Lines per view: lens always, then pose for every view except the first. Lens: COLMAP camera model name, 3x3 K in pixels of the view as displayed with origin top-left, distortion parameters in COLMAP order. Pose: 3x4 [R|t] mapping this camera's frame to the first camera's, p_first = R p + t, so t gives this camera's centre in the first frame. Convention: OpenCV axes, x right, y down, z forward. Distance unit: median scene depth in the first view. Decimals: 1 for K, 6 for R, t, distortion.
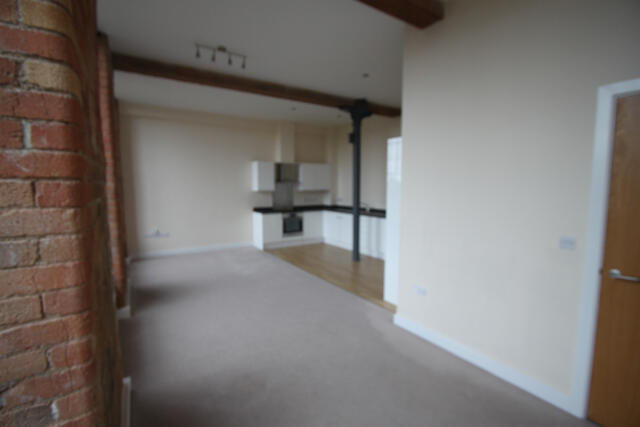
lens RADIAL K [[300.8, 0, 320.1], [0, 300.8, 217.2], [0, 0, 1]] dist [-0.002184, -0.000407]
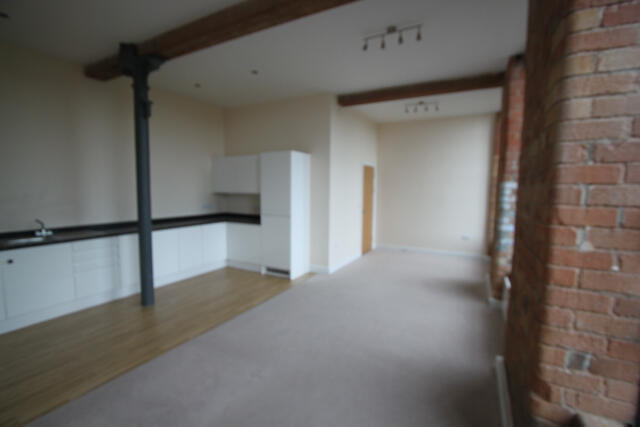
lens RADIAL K [[300.8, 0, 320.1], [0, 300.8, 217.2], [0, 0, 1]] dist [-0.002184, -0.000407]
pose [[-0.472507, -0.090079, 0.876711, -0.515276], [0.080508, 0.986192, 0.144718, -0.087346], [-0.877642, 0.138963, -0.458731, 0.826868]]
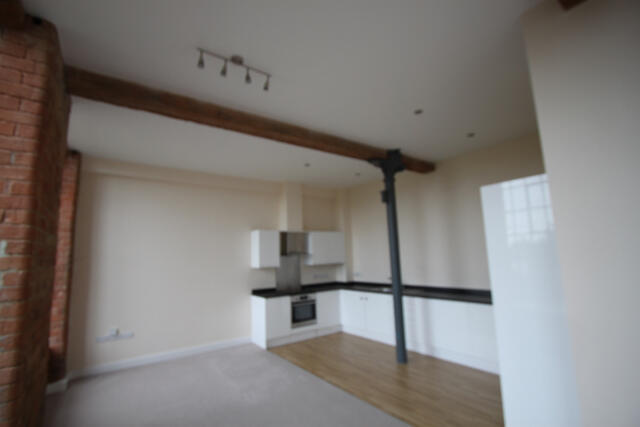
lens RADIAL K [[300.8, 0, 320.1], [0, 300.8, 217.2], [0, 0, 1]] dist [-0.002184, -0.000407]
pose [[0.997498, -0.026625, 0.065496, -0.097573], [0.041248, 0.971538, -0.233266, -0.026661], [-0.057421, 0.235384, 0.970205, 0.209666]]
